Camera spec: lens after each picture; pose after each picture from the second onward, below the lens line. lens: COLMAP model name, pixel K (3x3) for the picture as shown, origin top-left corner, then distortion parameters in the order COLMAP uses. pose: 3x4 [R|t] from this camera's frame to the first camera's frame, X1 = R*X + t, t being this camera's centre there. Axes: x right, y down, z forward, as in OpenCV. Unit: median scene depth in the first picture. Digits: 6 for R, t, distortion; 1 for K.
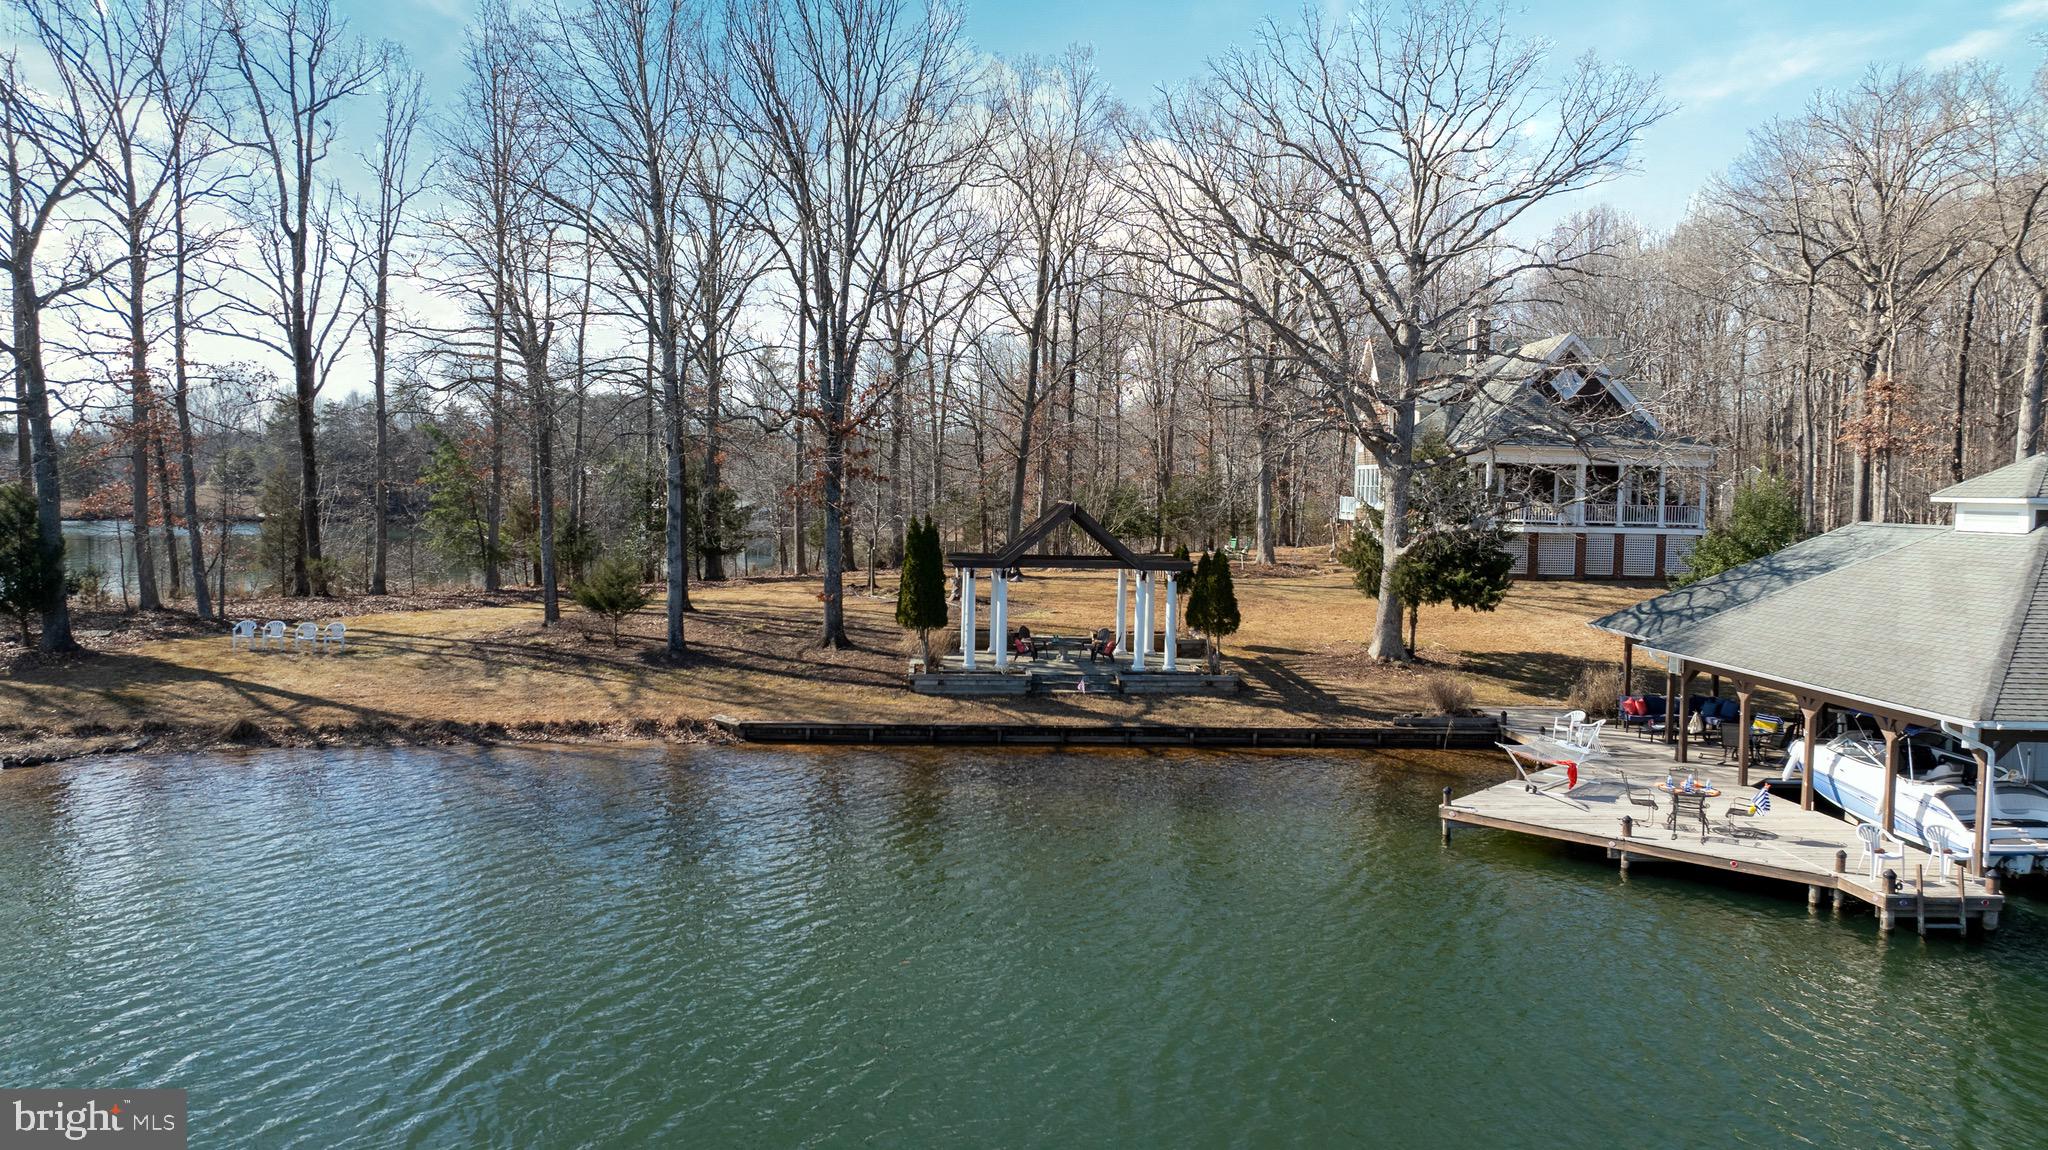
lens RADIAL K [[1449.0, 0, 1035.2], [0, 1449.0, 575.6], [0, 0, 1]] dist [-0.010425, 0.004862]
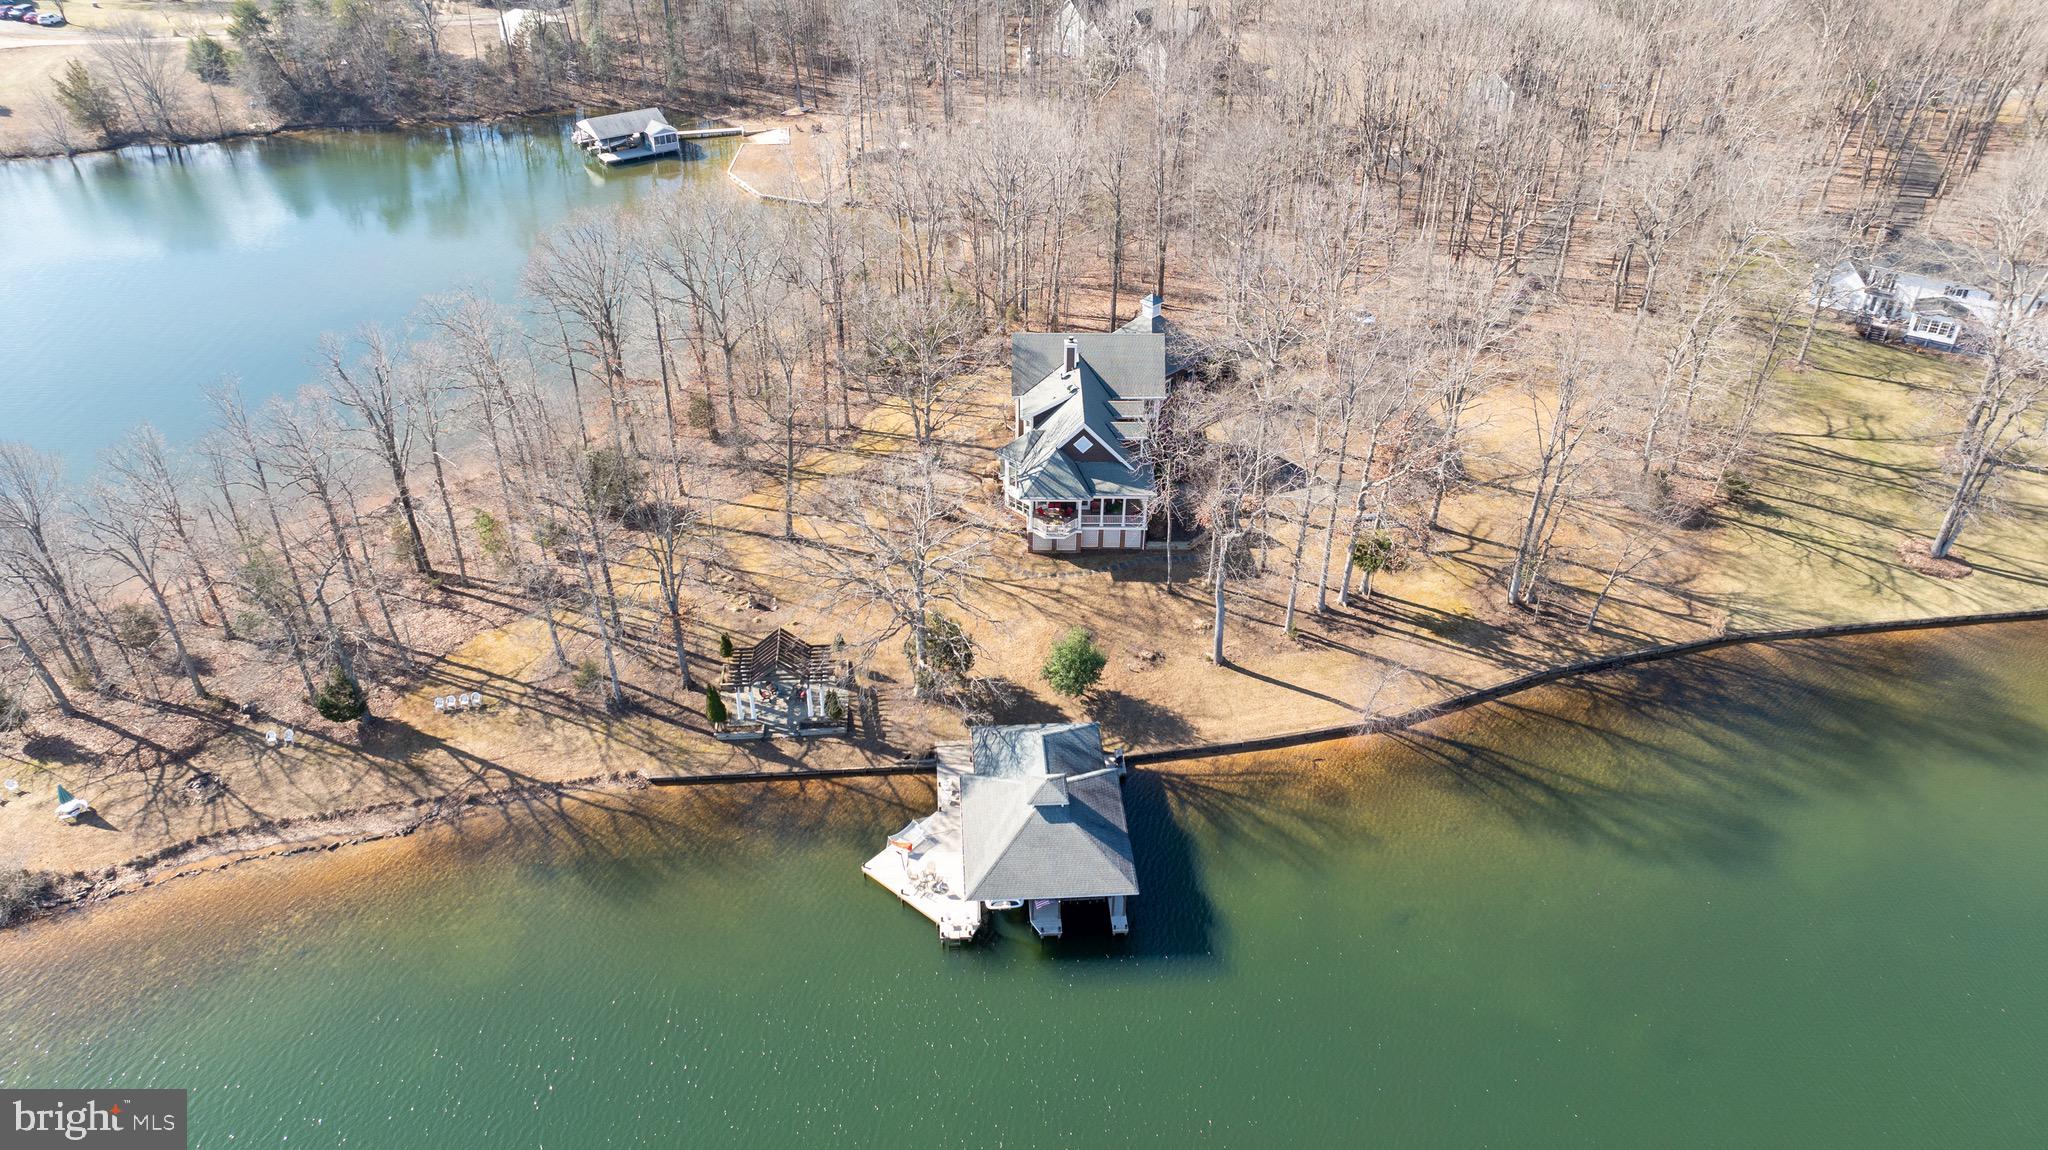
lens RADIAL K [[1399.2, 0, 1032.8], [0, 1399.2, 646.6], [0, 0, 1]] dist [-0.039846, 0.050193]
pose [[0.999758, -0.021968, -0.001363, 0.417334], [0.019120, 0.836130, 0.548198, -1.223288], [-0.010904, -0.548091, 0.836348, -0.841789]]
